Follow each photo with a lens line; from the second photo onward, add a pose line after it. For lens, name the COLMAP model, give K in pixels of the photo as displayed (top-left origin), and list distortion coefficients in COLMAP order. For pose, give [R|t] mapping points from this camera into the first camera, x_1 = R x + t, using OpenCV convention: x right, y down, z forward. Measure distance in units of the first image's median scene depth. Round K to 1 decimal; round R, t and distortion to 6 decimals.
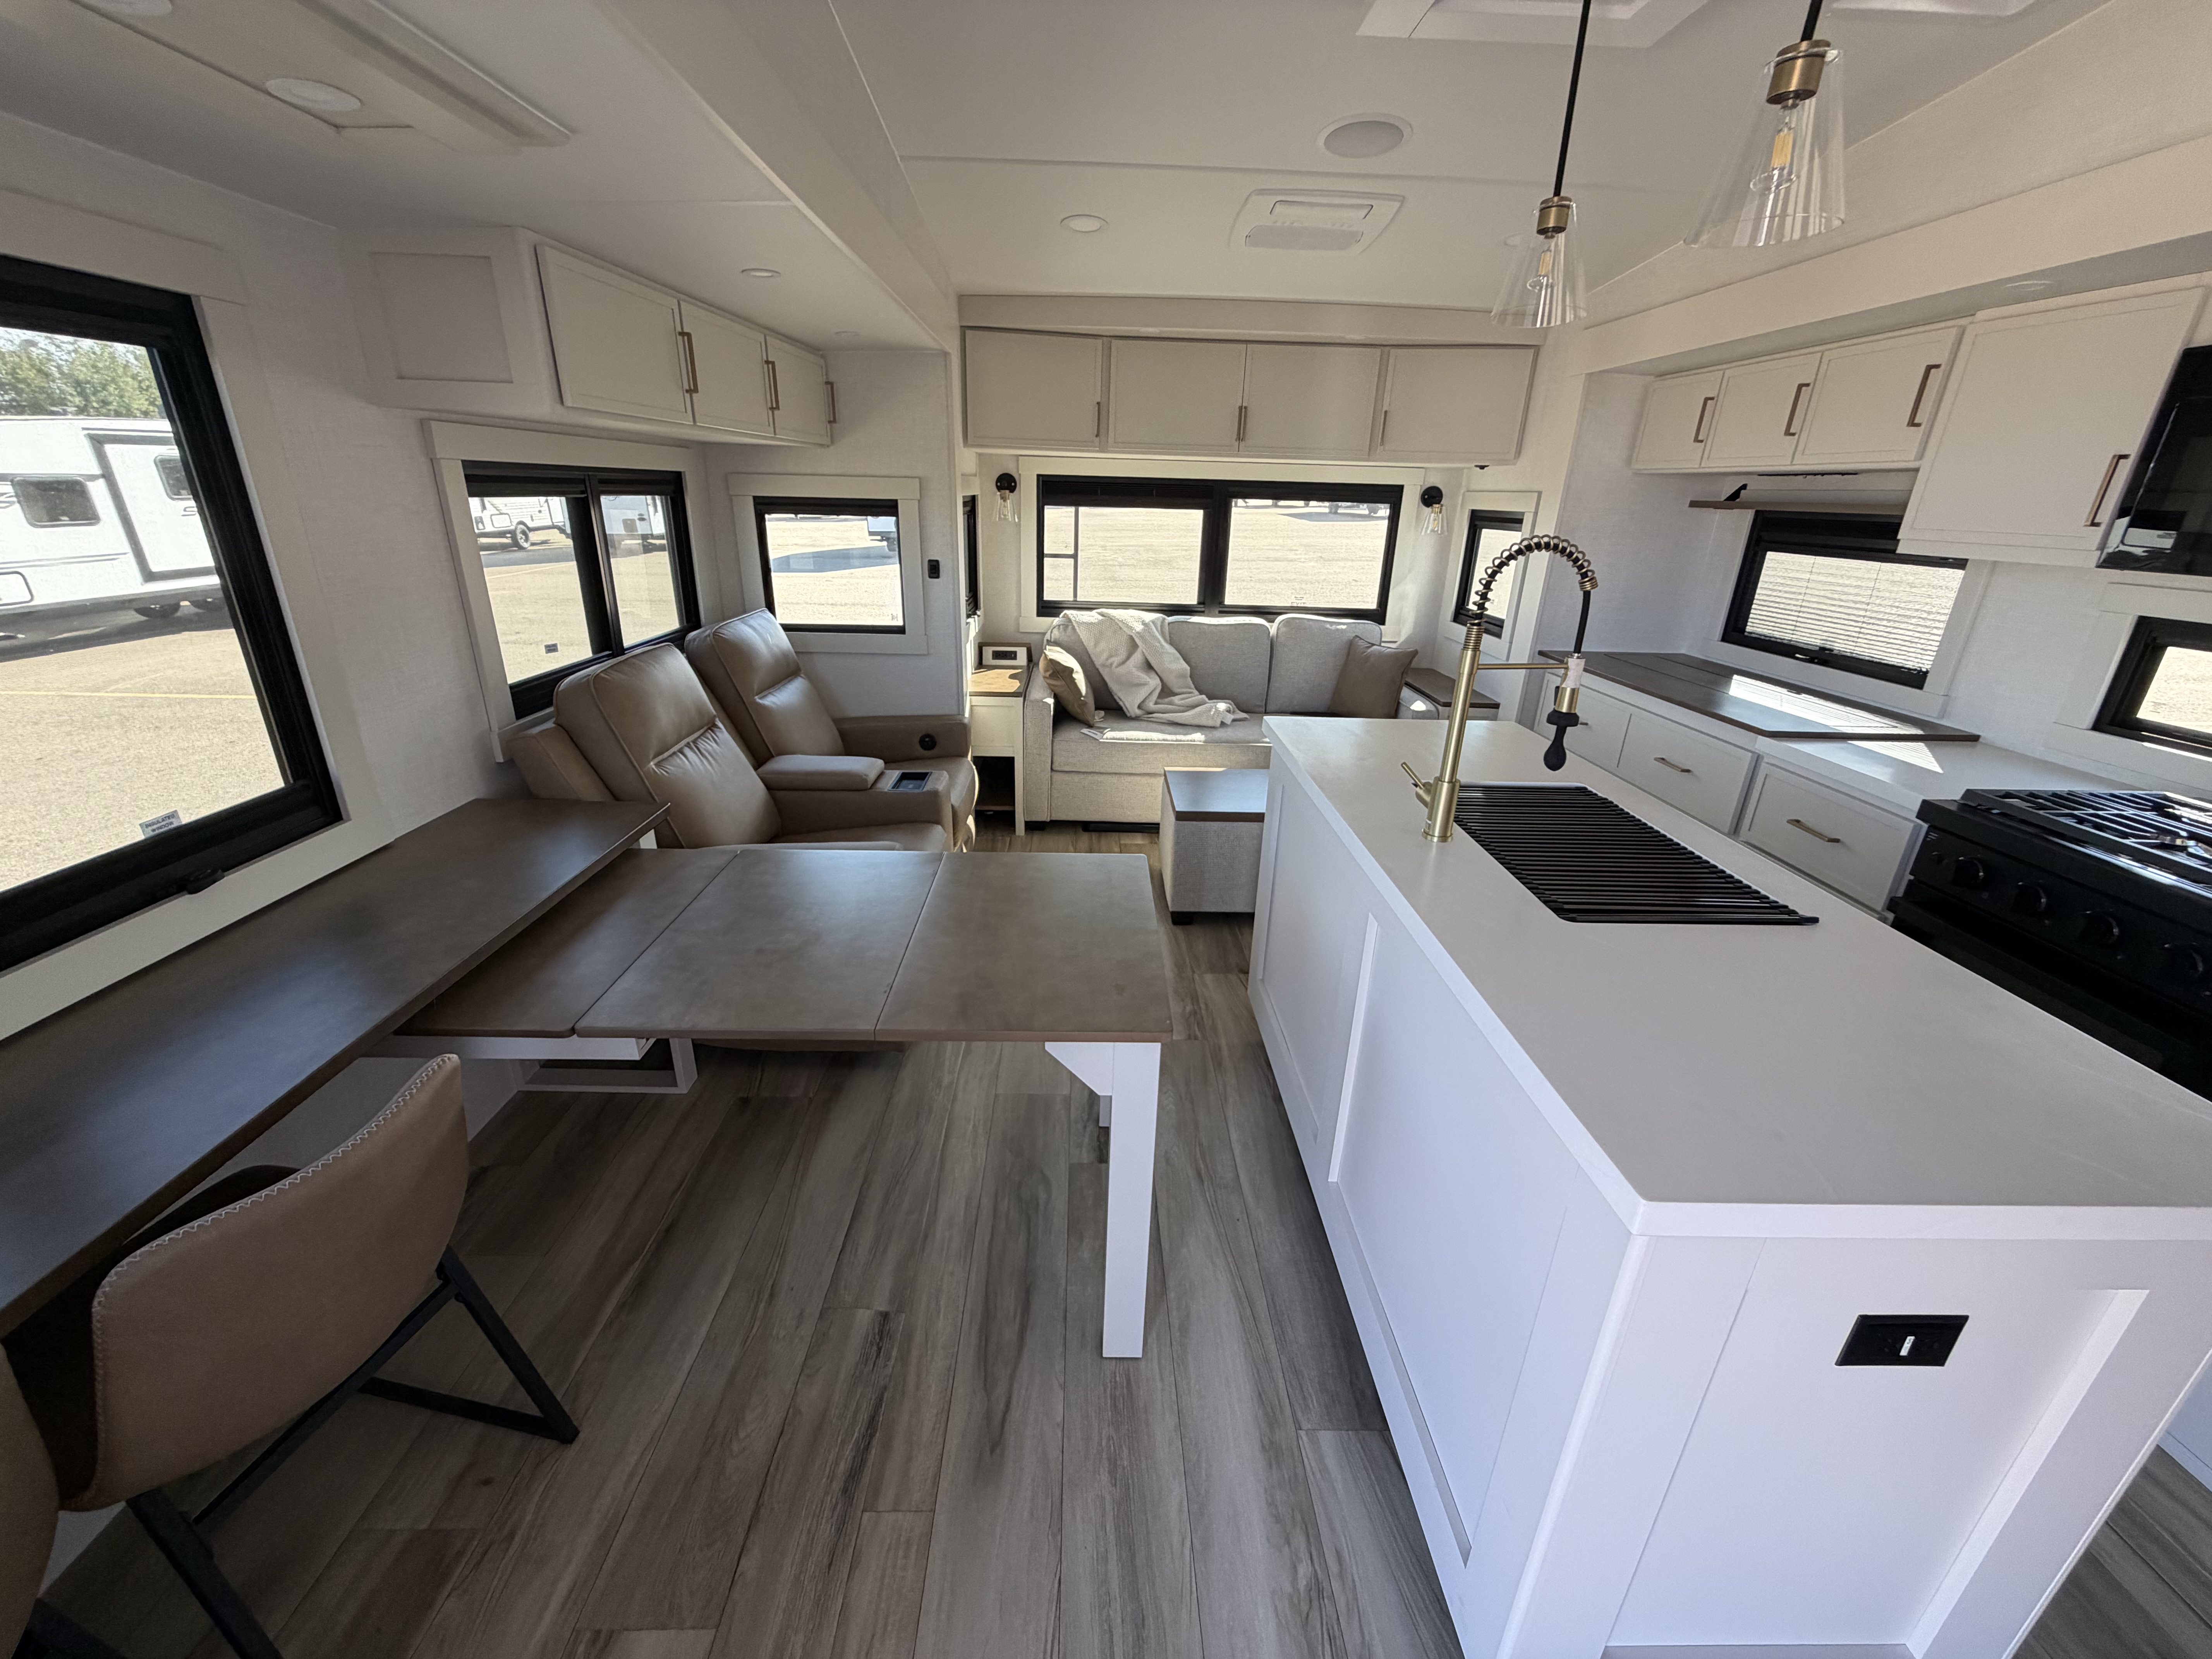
lens RADIAL K [[877.7, 0, 1096.8], [0, 877.7, 833.5], [0, 0, 1]] dist [0.000232, -0.000250]
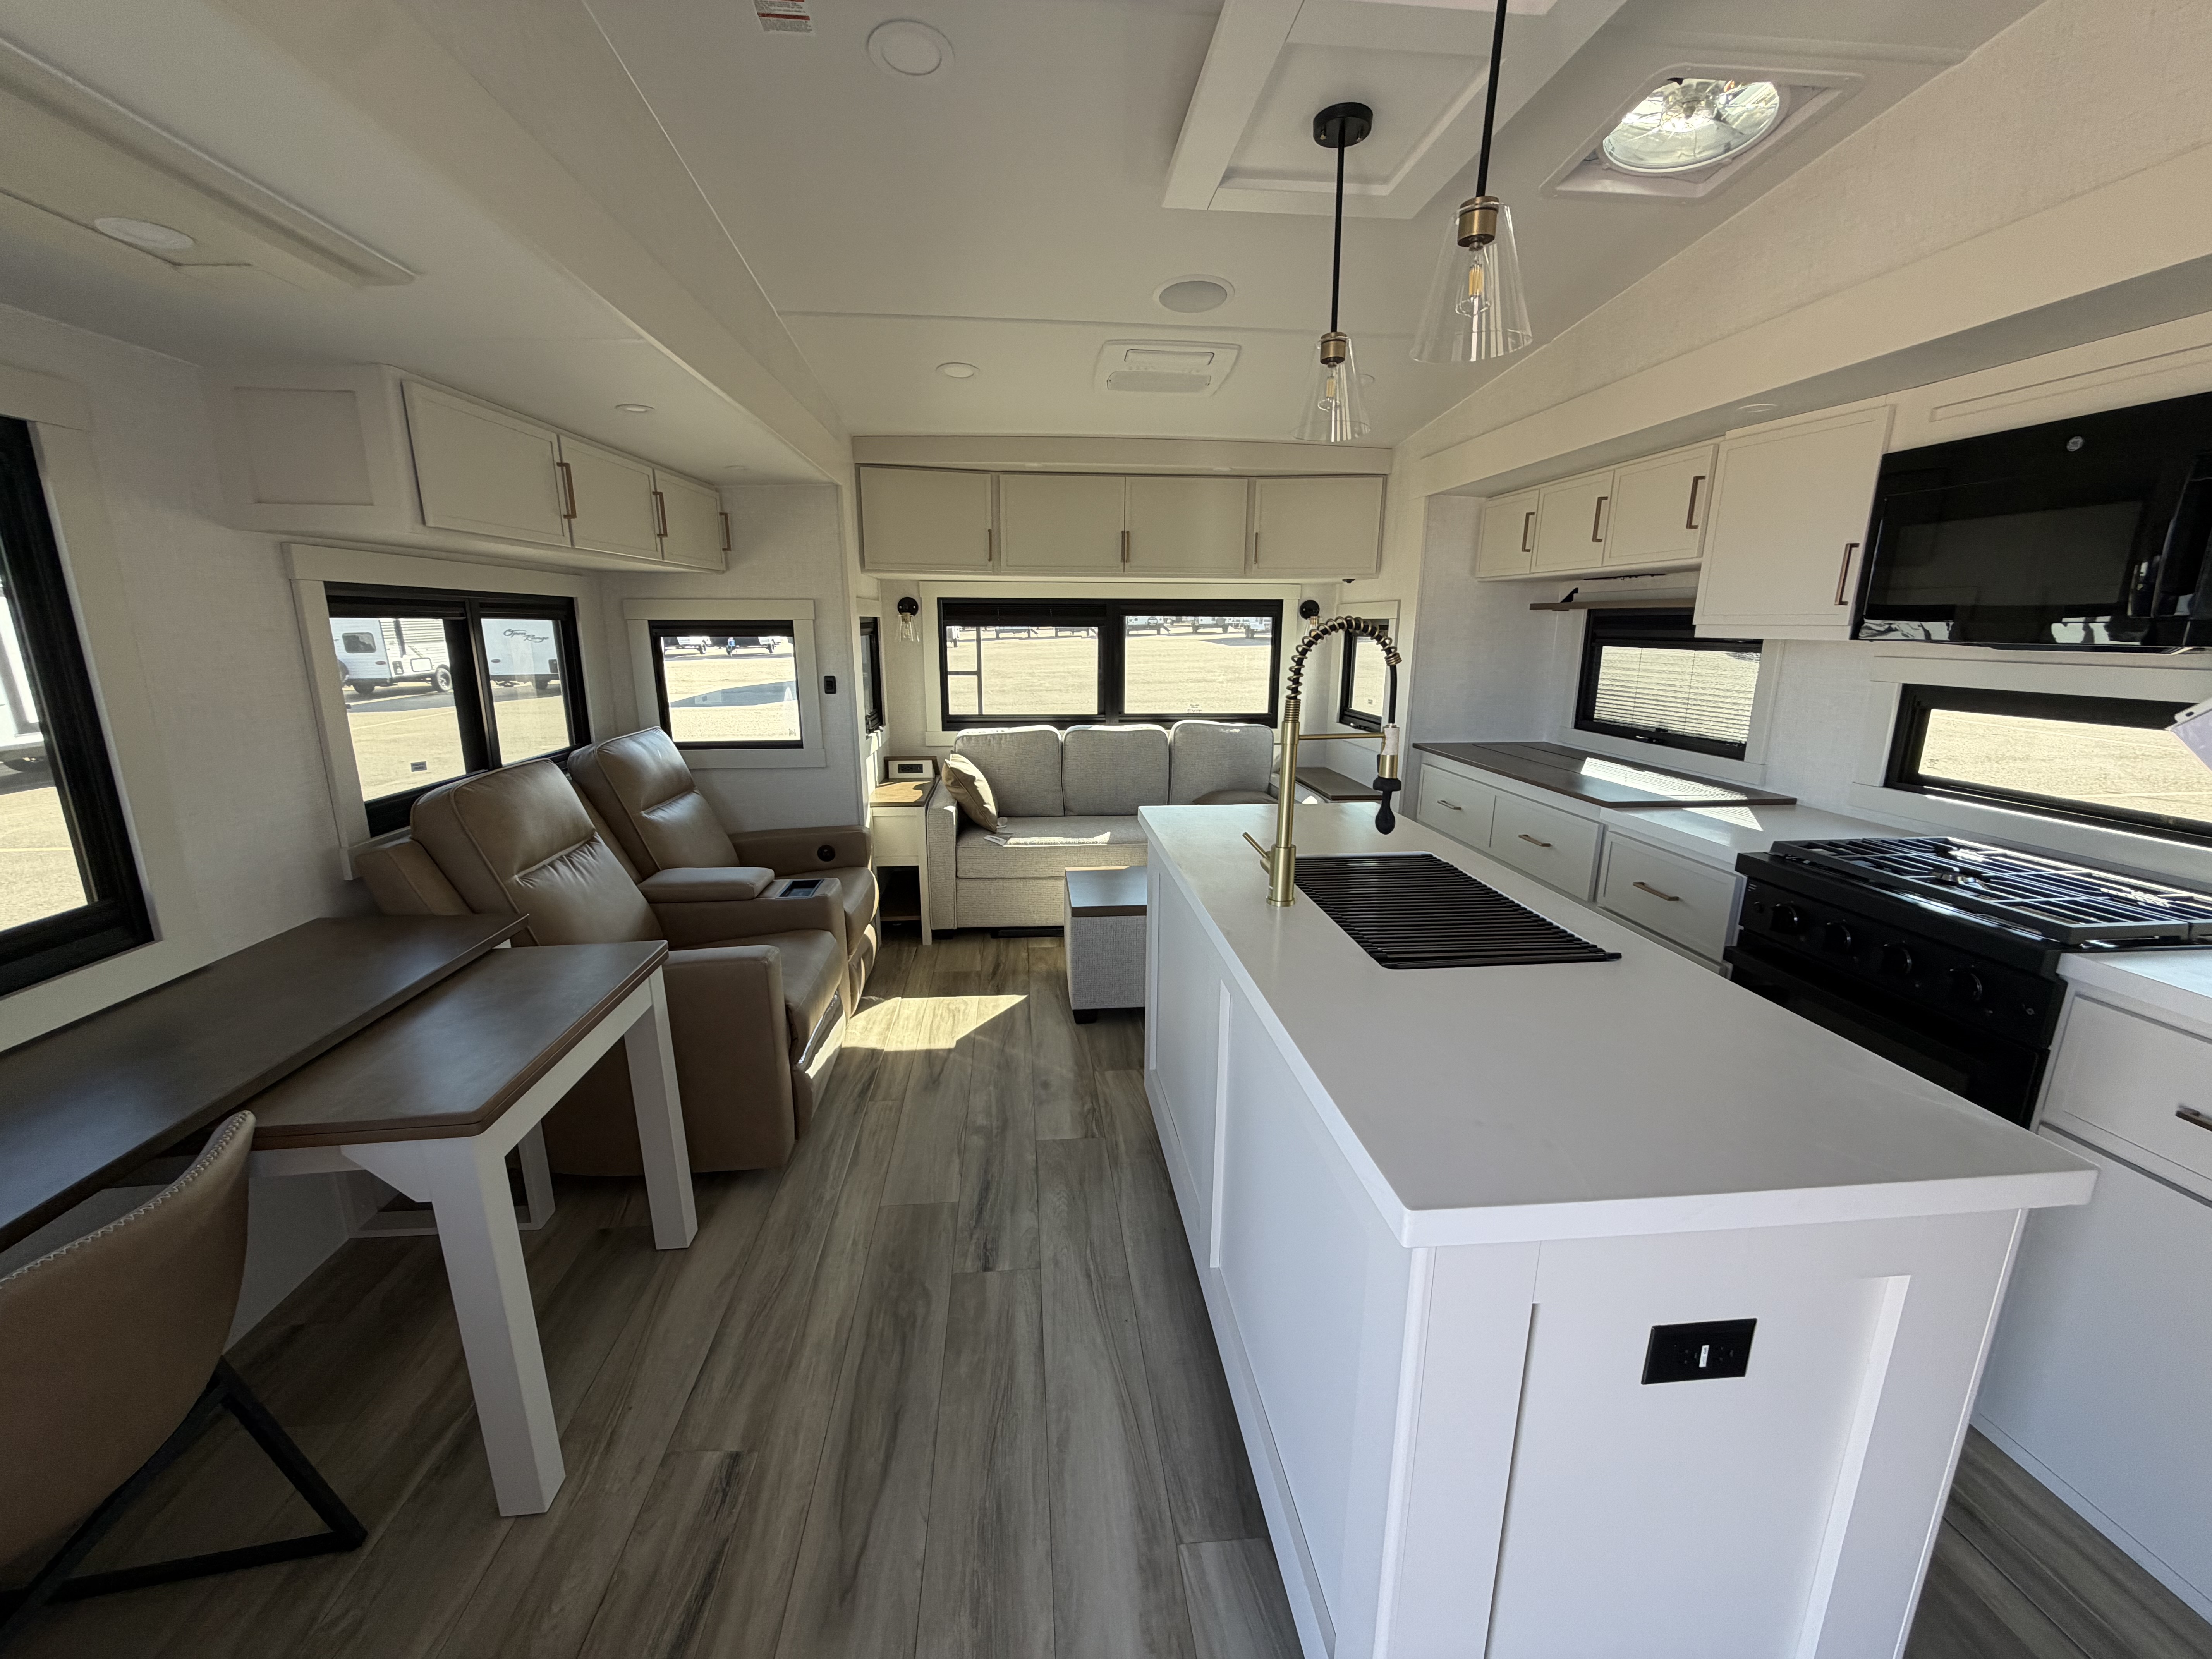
lens RADIAL K [[877.7, 0, 1096.4], [0, 877.7, 834.2], [0, 0, 1]] dist [0.000232, -0.000250]
pose [[0.996841, -0.039788, 0.068740, 0.091837], [0.048742, 0.989792, -0.133927, 0.046261], [-0.062709, 0.136854, 0.988604, -0.014995]]
